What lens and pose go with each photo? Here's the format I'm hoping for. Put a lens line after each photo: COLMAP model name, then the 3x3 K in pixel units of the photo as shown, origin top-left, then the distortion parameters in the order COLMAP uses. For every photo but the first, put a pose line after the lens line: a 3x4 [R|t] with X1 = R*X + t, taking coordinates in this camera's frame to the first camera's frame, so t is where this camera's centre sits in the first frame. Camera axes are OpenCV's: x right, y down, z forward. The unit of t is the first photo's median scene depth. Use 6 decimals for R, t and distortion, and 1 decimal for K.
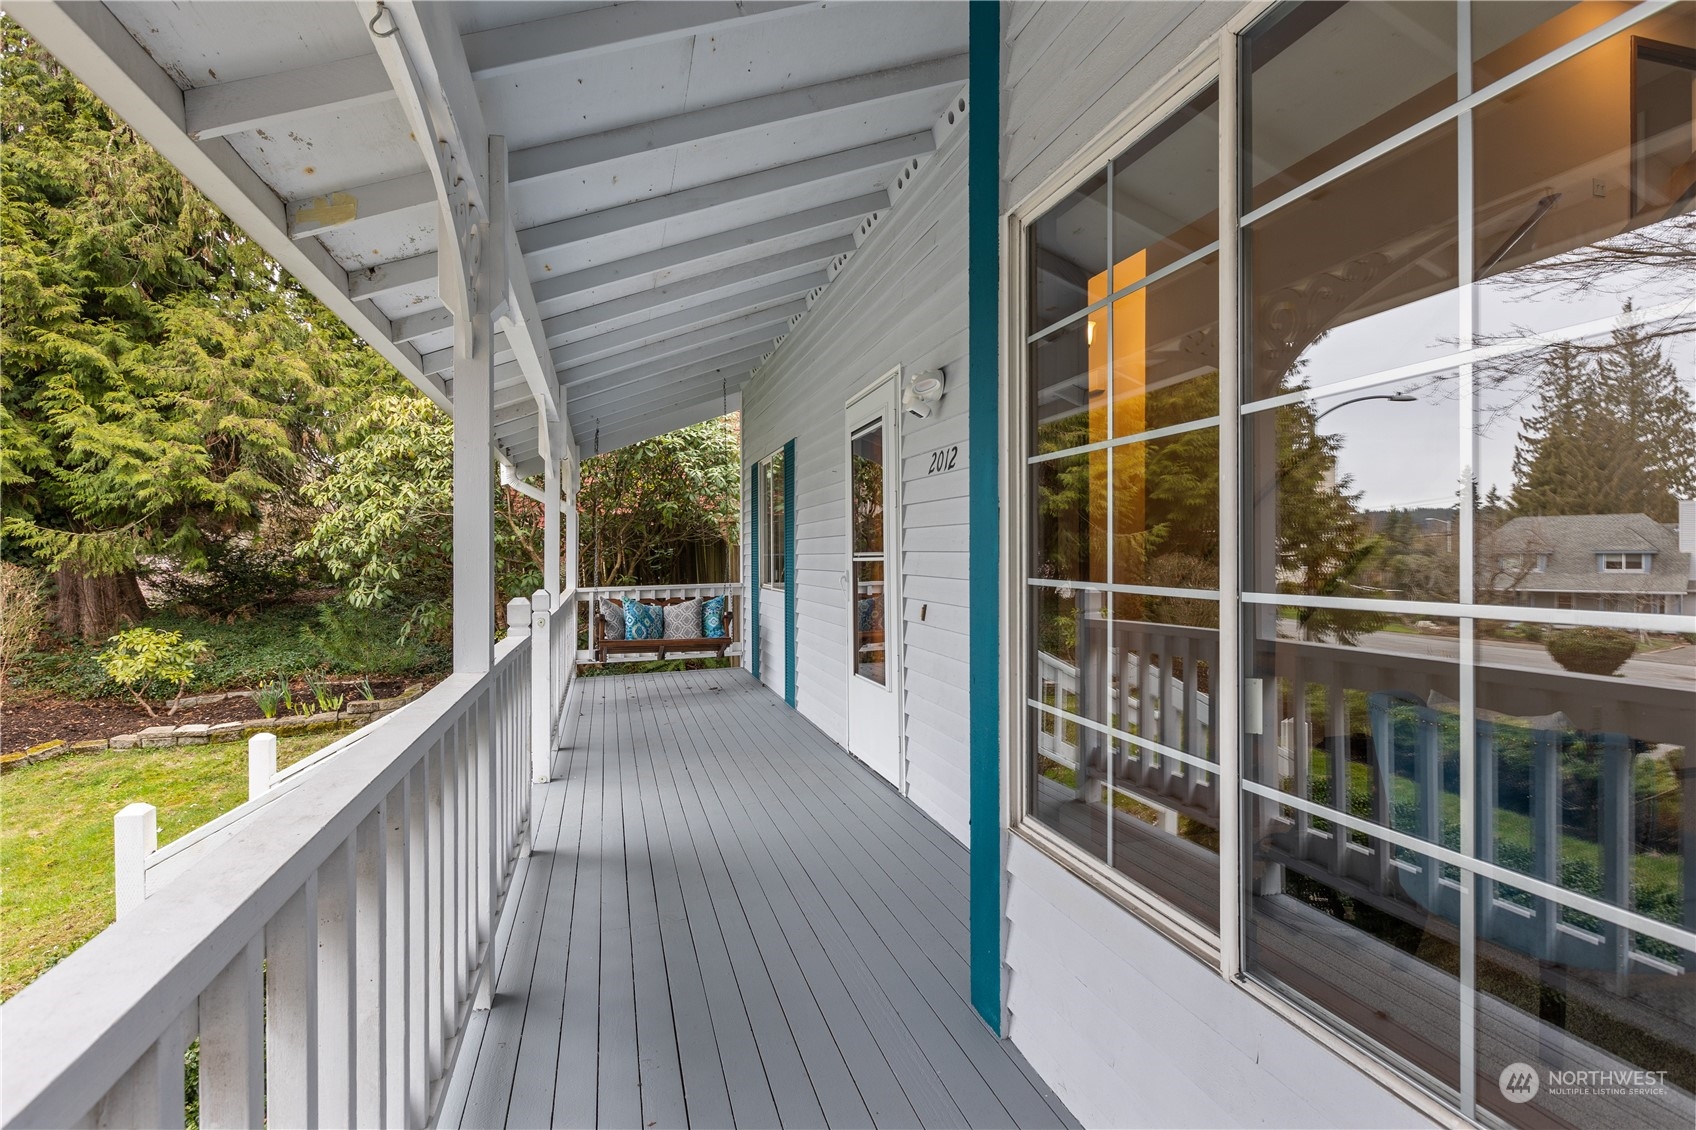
lens RADIAL K [[870.2, 0, 847.6], [0, 870.2, 561.0], [0, 0, 1]] dist [-0.001028, -0.000072]
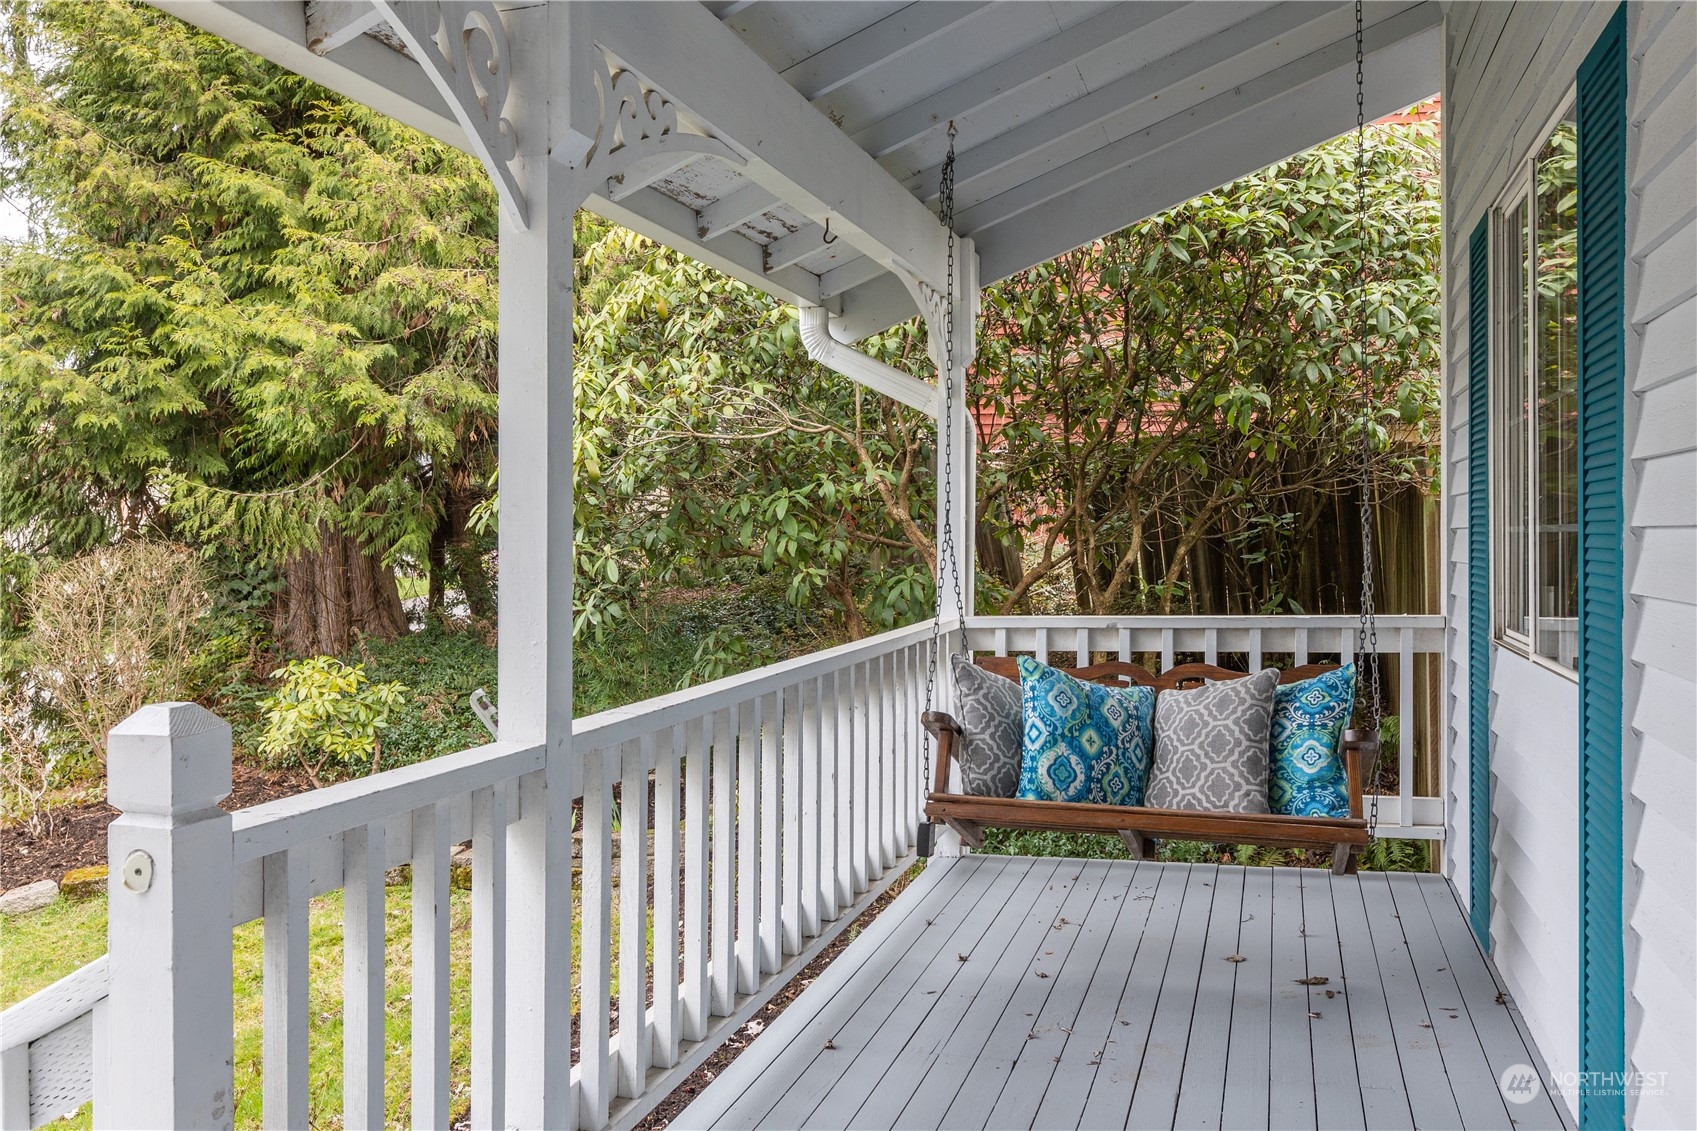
lens RADIAL K [[1378.0, 0, 840.2], [0, 1378.0, 532.5], [0, 0, 1]] dist [-0.011419, -0.008577]
pose [[0.832254, 0.001564, -0.554392, -0.025385], [-0.005118, 0.999975, -0.004861, -0.002094], [0.554370, 0.006883, 0.832242, 0.450278]]
